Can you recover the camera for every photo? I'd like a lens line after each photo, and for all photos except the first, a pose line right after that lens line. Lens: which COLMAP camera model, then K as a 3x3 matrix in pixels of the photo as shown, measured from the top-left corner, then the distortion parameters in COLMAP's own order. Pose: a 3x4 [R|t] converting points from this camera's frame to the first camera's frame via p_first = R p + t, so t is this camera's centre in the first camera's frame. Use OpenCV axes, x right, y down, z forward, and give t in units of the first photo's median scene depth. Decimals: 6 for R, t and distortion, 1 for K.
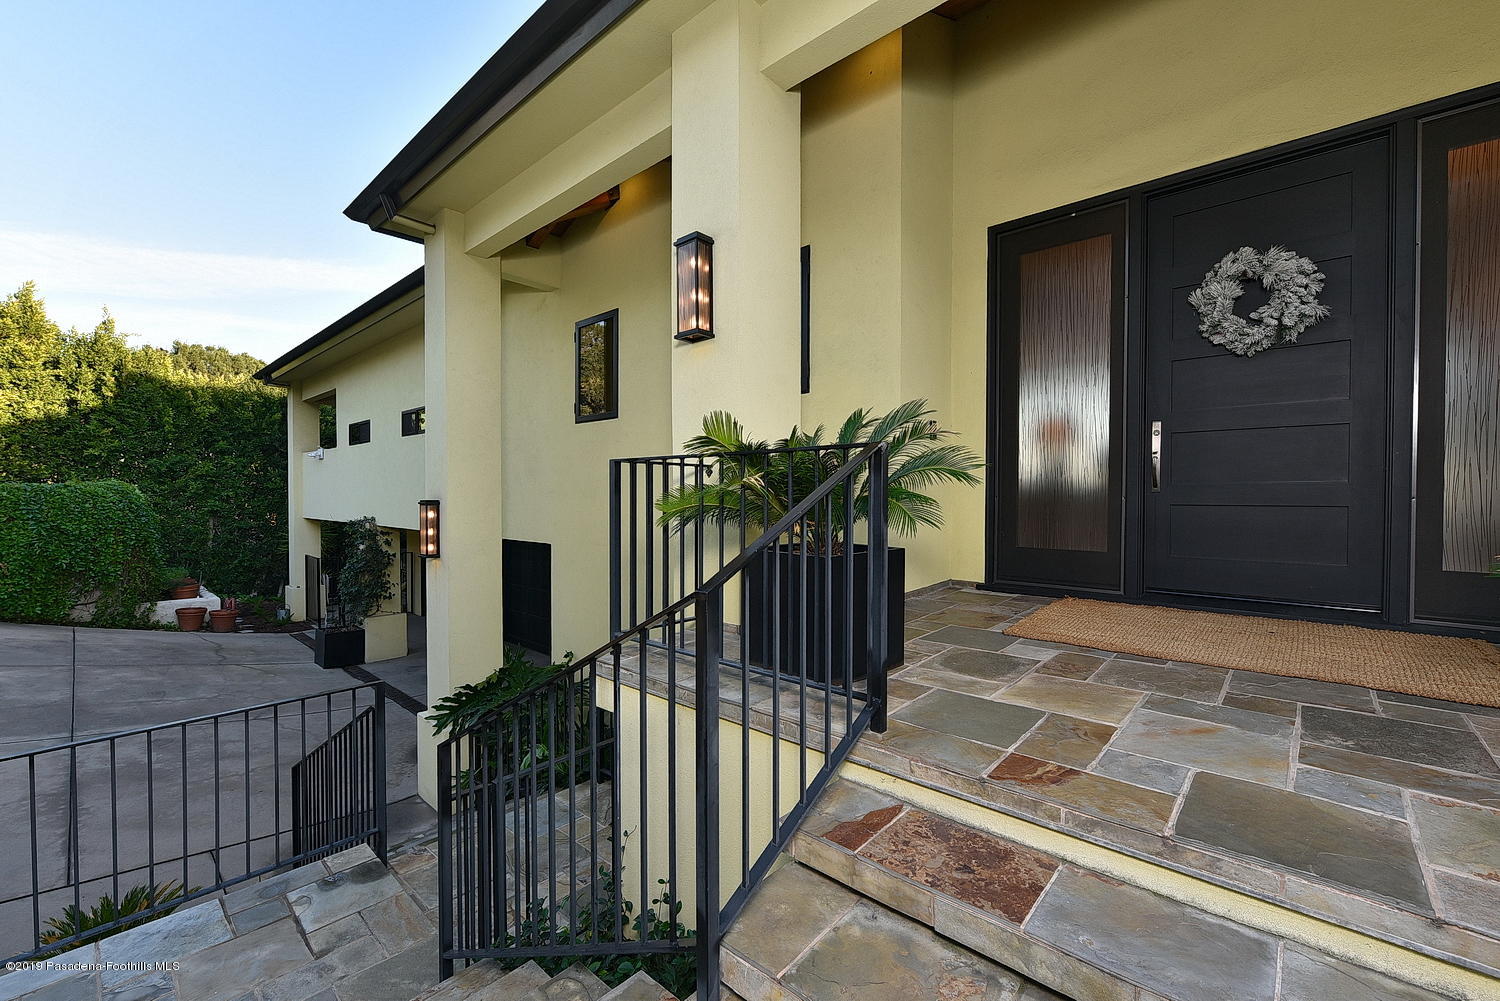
lens RADIAL K [[610.1, 0, 755.7], [0, 610.1, 504.8], [0, 0, 1]] dist [-0.007896, -0.000109]
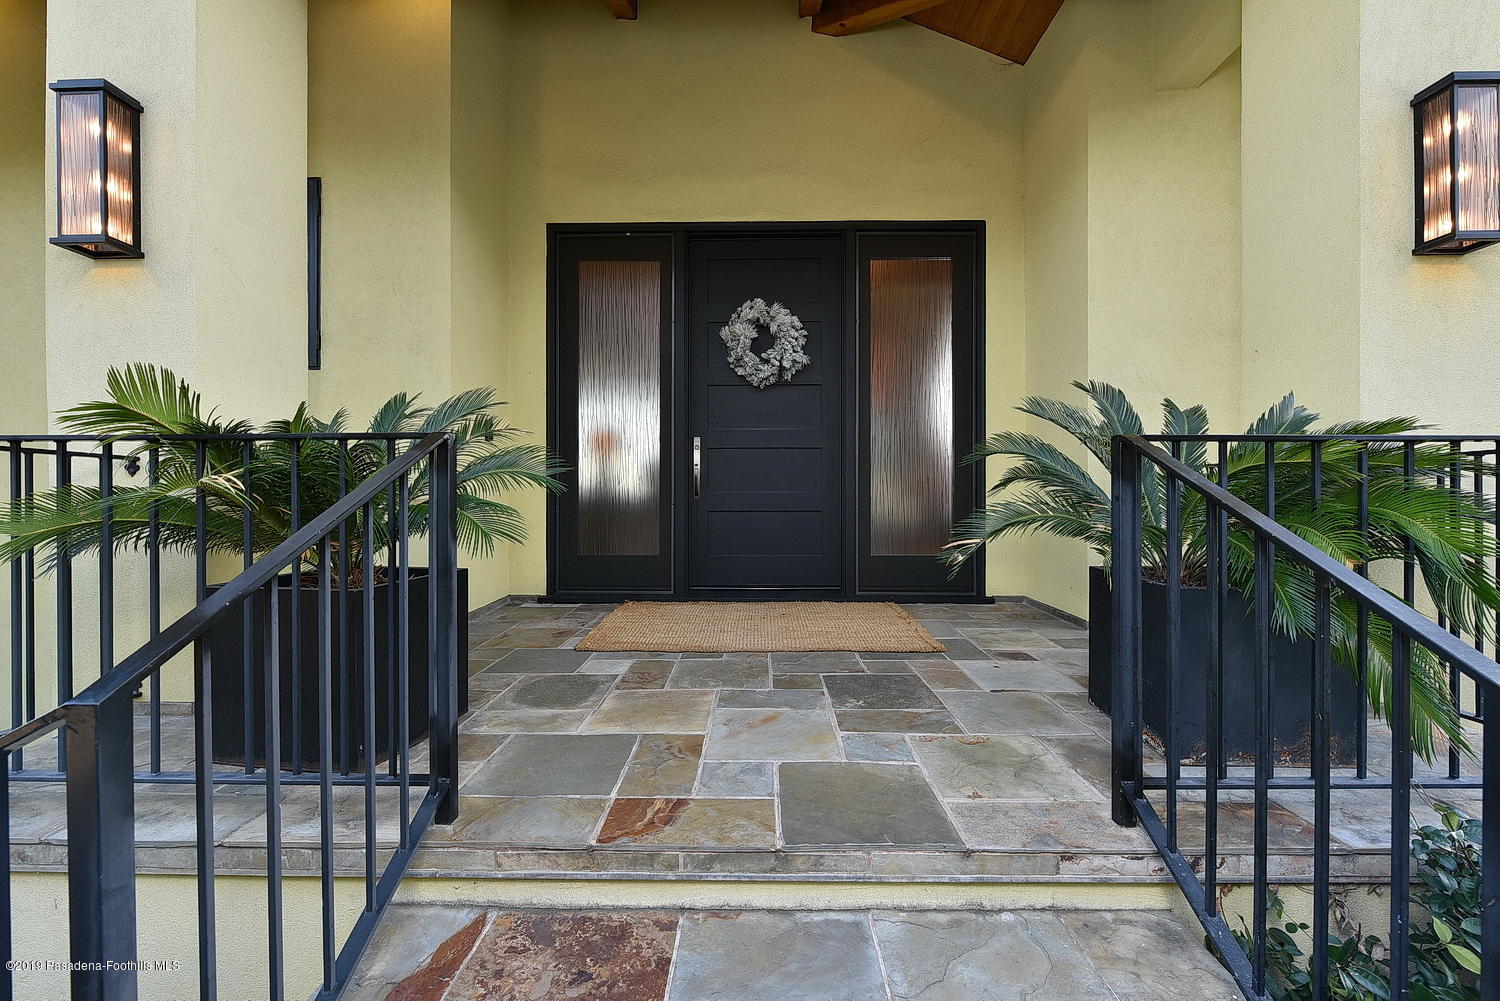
lens RADIAL K [[610.1, 0, 755.7], [0, 610.1, 504.8], [0, 0, 1]] dist [-0.007896, -0.000109]
pose [[0.755614, -0.004424, 0.655002, 0.002011], [0.012469, 0.999893, -0.007631, -0.003225], [-0.654898, 0.013934, 0.755589, 0.144508]]
